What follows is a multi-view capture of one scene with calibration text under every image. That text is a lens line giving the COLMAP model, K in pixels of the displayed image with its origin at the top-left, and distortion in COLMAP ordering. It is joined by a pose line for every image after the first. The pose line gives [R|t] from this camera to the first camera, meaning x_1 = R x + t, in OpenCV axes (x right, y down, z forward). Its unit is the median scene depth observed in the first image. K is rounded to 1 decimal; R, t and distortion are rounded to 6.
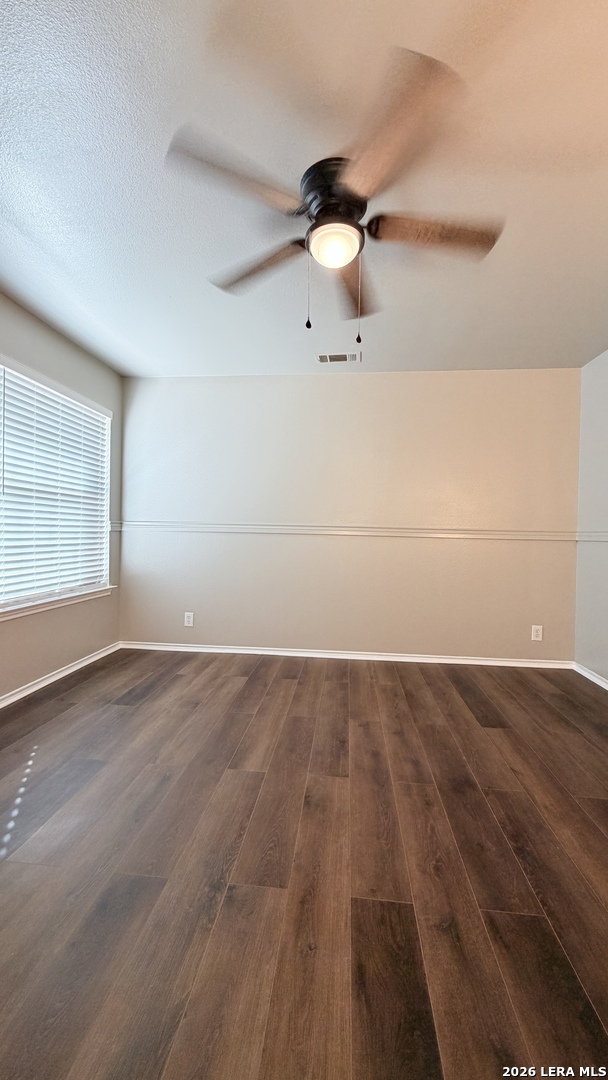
lens RADIAL K [[441.5, 0, 302.1], [0, 441.5, 538.9], [0, 0, 1]] dist [0.003601, 0.001640]
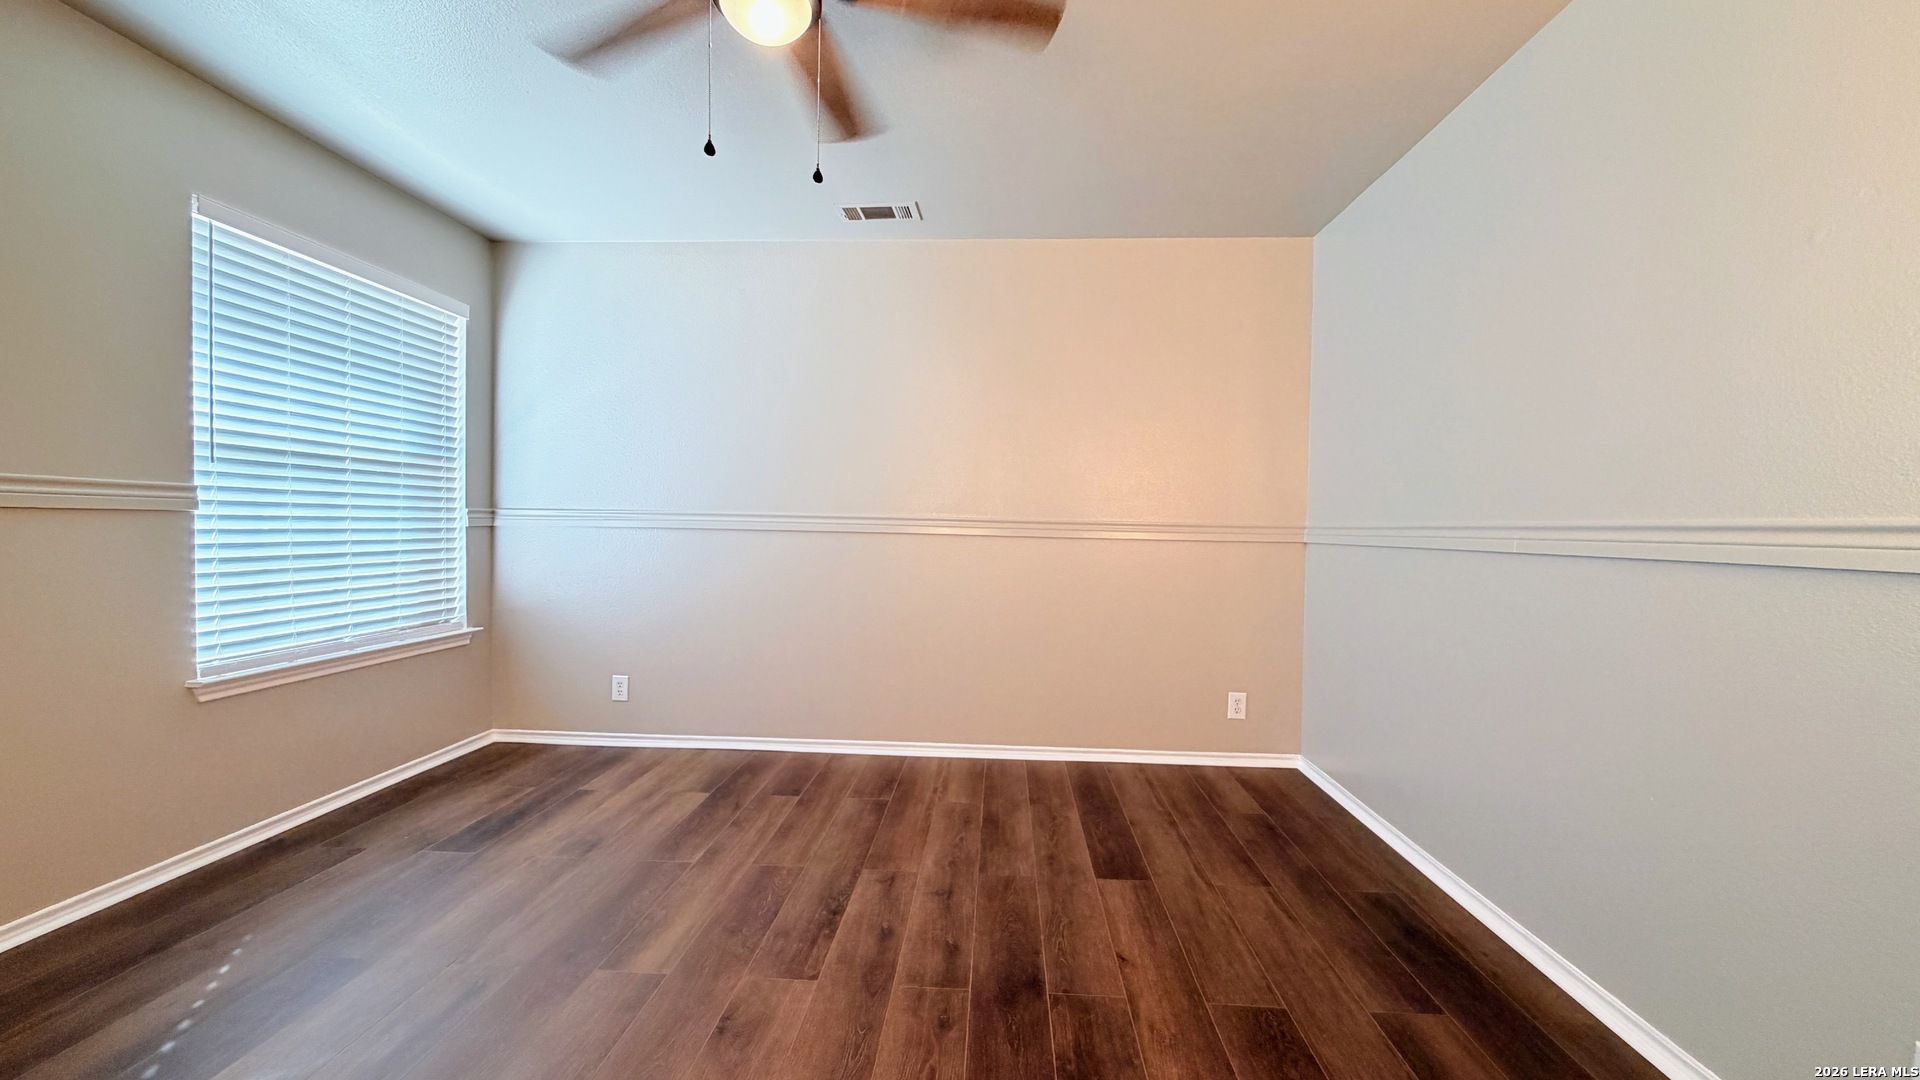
lens RADIAL K [[784.9, 0, 953.0], [0, 784.9, 544.2], [0, 0, 1]] dist [0.003601, 0.001640]
pose [[0.999113, -0.002914, 0.041998, 0.143812], [0.002430, 0.999930, 0.011579, -0.007763], [-0.042029, -0.011467, 0.999051, 0.013968]]
